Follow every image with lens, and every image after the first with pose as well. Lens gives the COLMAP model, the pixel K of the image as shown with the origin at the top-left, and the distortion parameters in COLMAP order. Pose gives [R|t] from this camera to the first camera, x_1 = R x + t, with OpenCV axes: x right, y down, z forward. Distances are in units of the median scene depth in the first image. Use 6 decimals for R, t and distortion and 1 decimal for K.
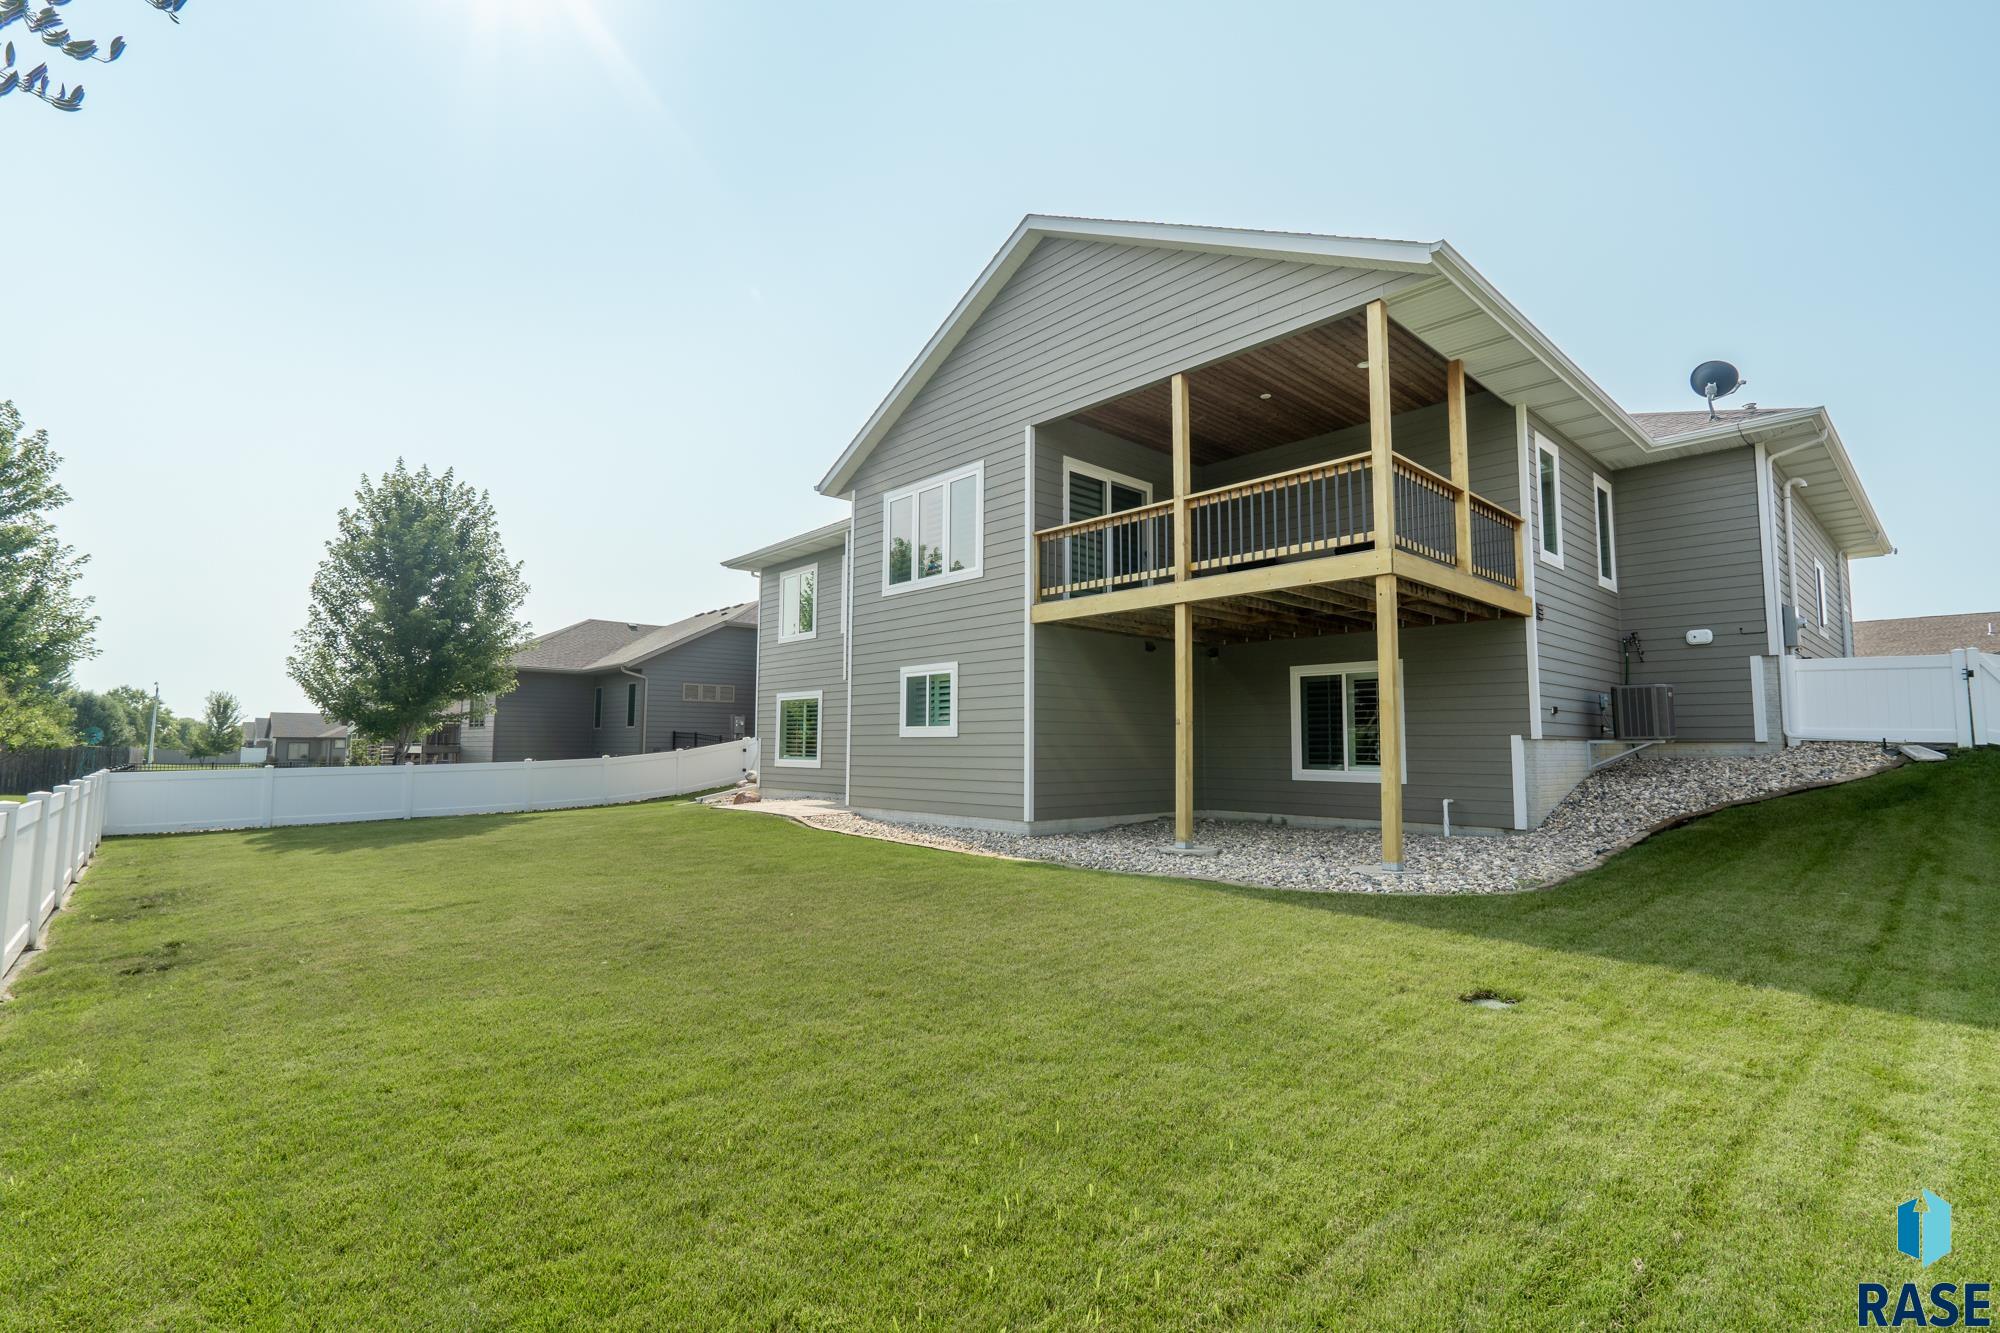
lens RADIAL K [[913.5, 0, 999.3], [0, 913.5, 666.0], [0, 0, 1]] dist [-0.003540, -0.001785]
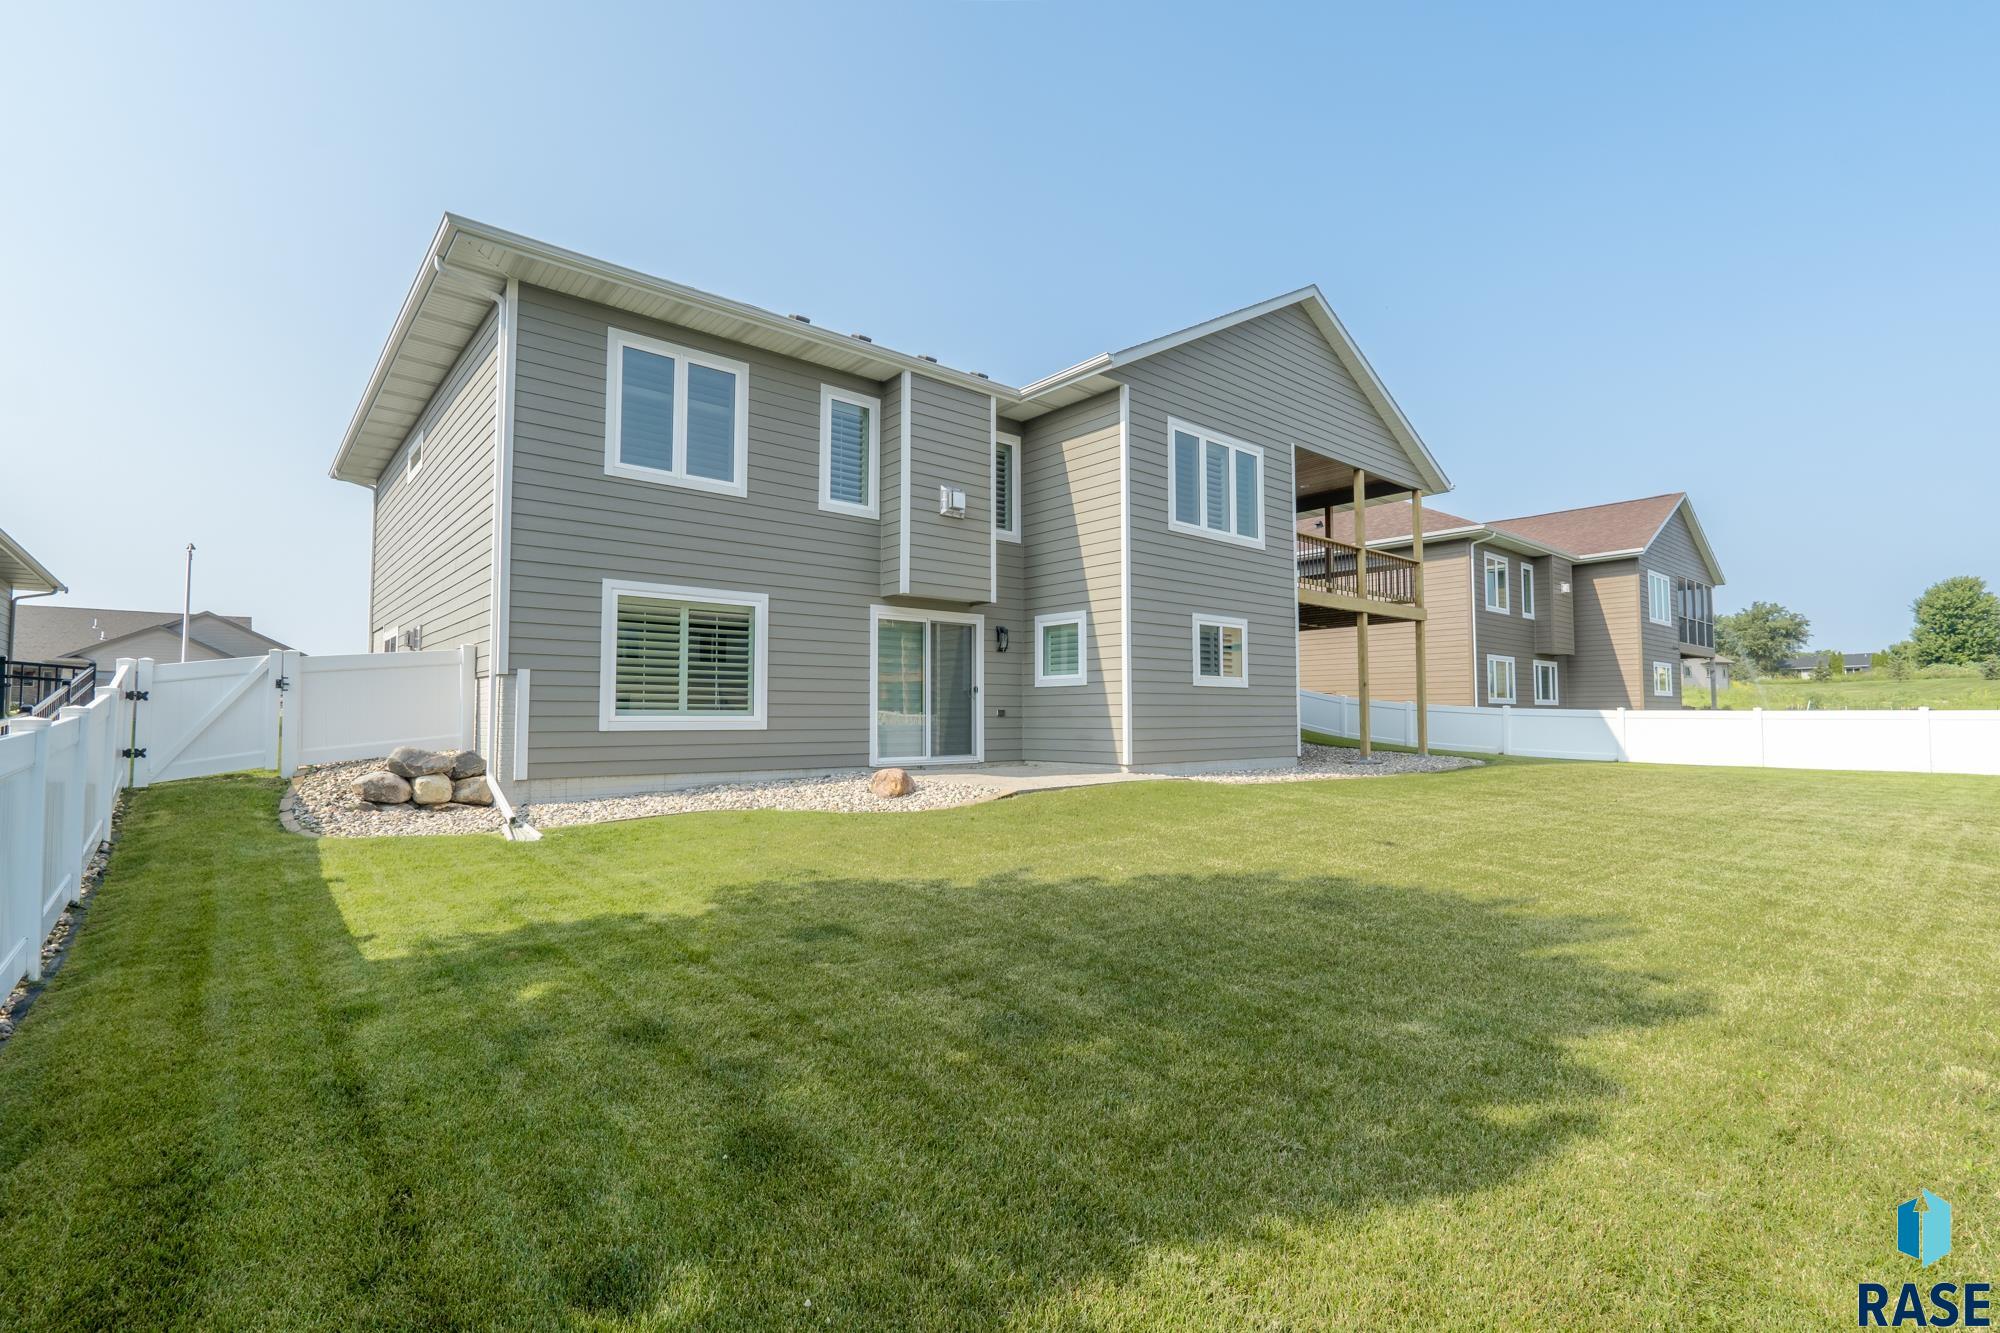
lens RADIAL K [[913.5, 0, 999.7], [0, 913.5, 669.4], [0, 0, 1]] dist [-0.003540, -0.001785]
pose [[0.025159, 0.031549, 0.999186, -1.102599], [-0.096961, 0.994866, -0.028972, 0.110821], [-0.994970, -0.096153, 0.028088, 1.201413]]
